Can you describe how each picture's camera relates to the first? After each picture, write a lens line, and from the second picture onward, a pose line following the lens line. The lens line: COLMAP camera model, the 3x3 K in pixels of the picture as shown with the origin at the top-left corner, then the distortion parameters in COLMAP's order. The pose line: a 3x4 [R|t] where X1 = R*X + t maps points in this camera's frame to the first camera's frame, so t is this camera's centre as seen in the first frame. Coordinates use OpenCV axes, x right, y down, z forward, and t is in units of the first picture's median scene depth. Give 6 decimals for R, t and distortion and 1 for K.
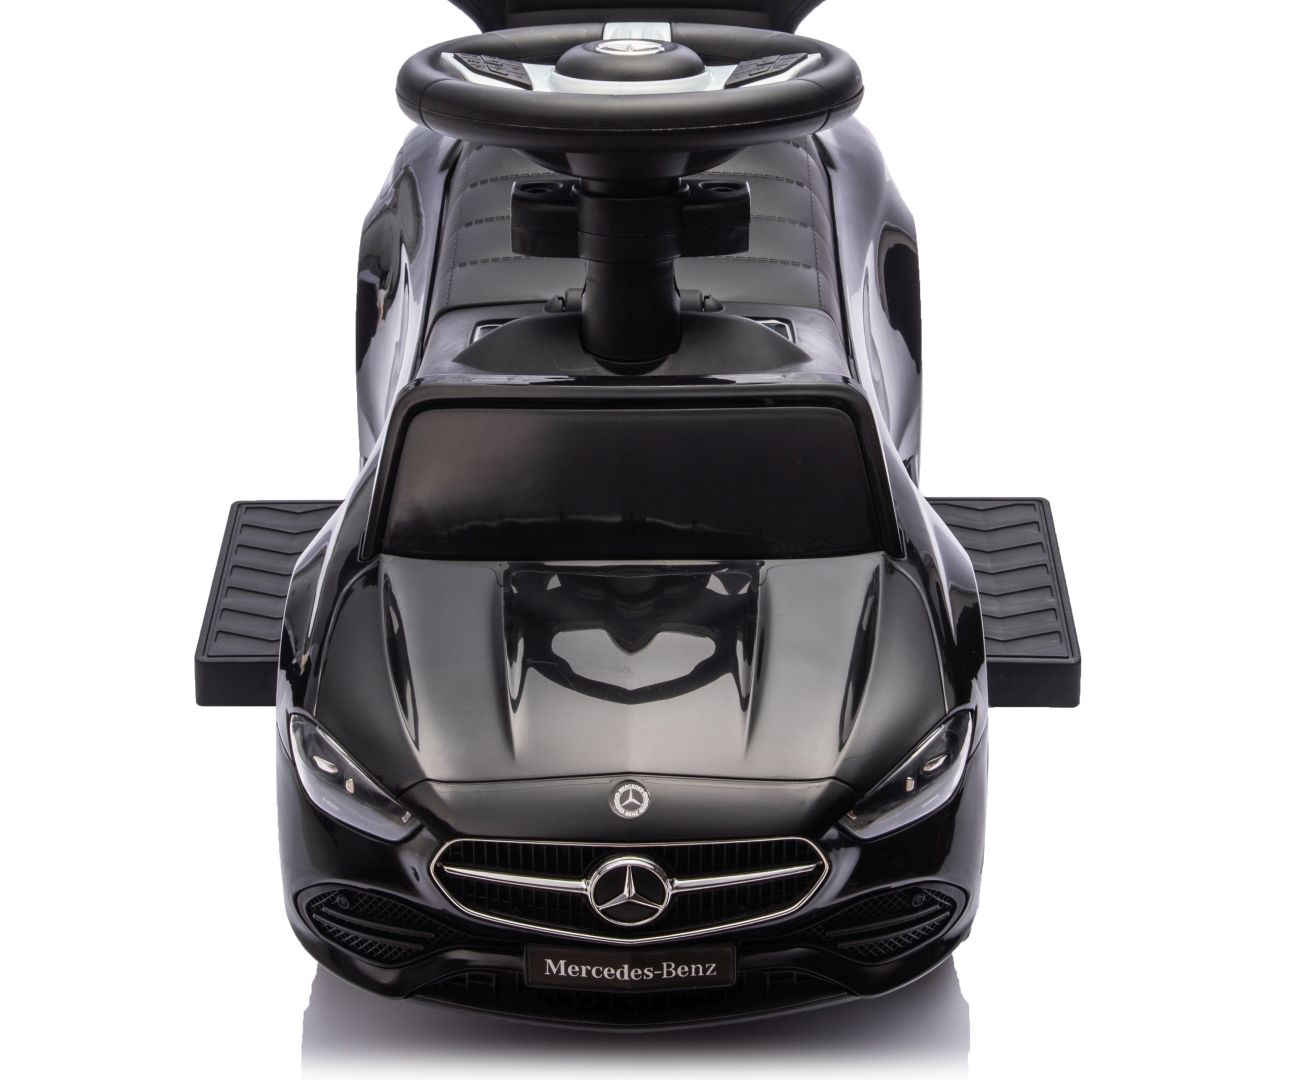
lens RADIAL K [[1976.2, 0, 643.9], [0, 1976.2, 542.4], [0, 0, 1]] dist [0.496732, 0.000000]
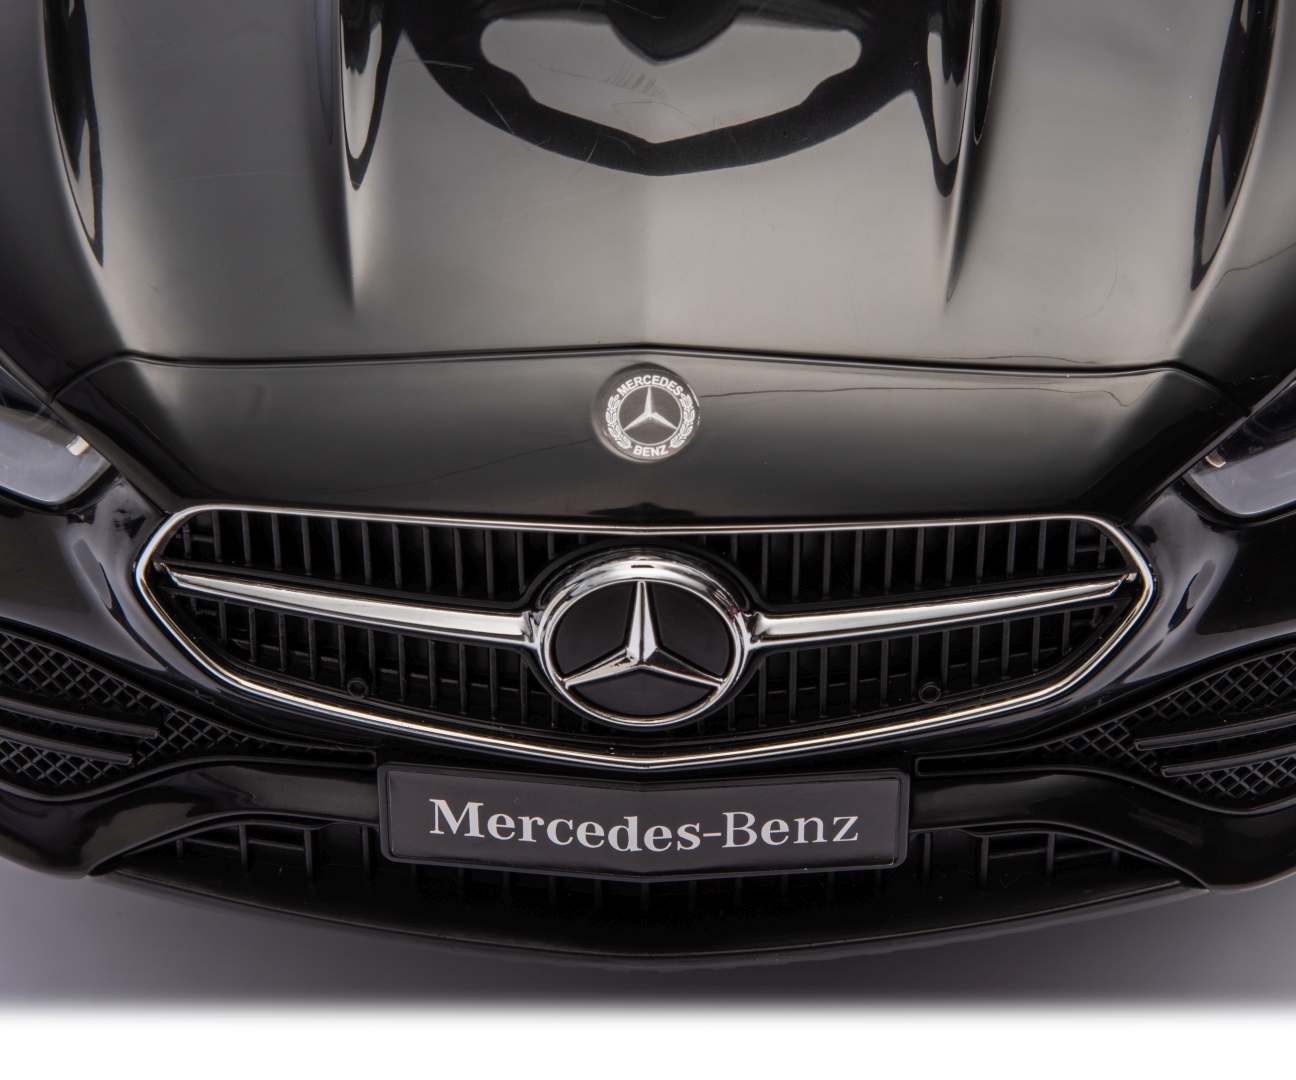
lens RADIAL K [[3767.3, 0, 646.8], [0, 3767.3, 539.8], [0, 0, 1]] dist [-0.031378, 0.000000]
pose [[0.999724, 0.015009, -0.018096, 0.006524], [-0.011876, 0.986675, 0.162268, 0.034223], [0.020291, -0.162008, 0.986581, 0.272471]]
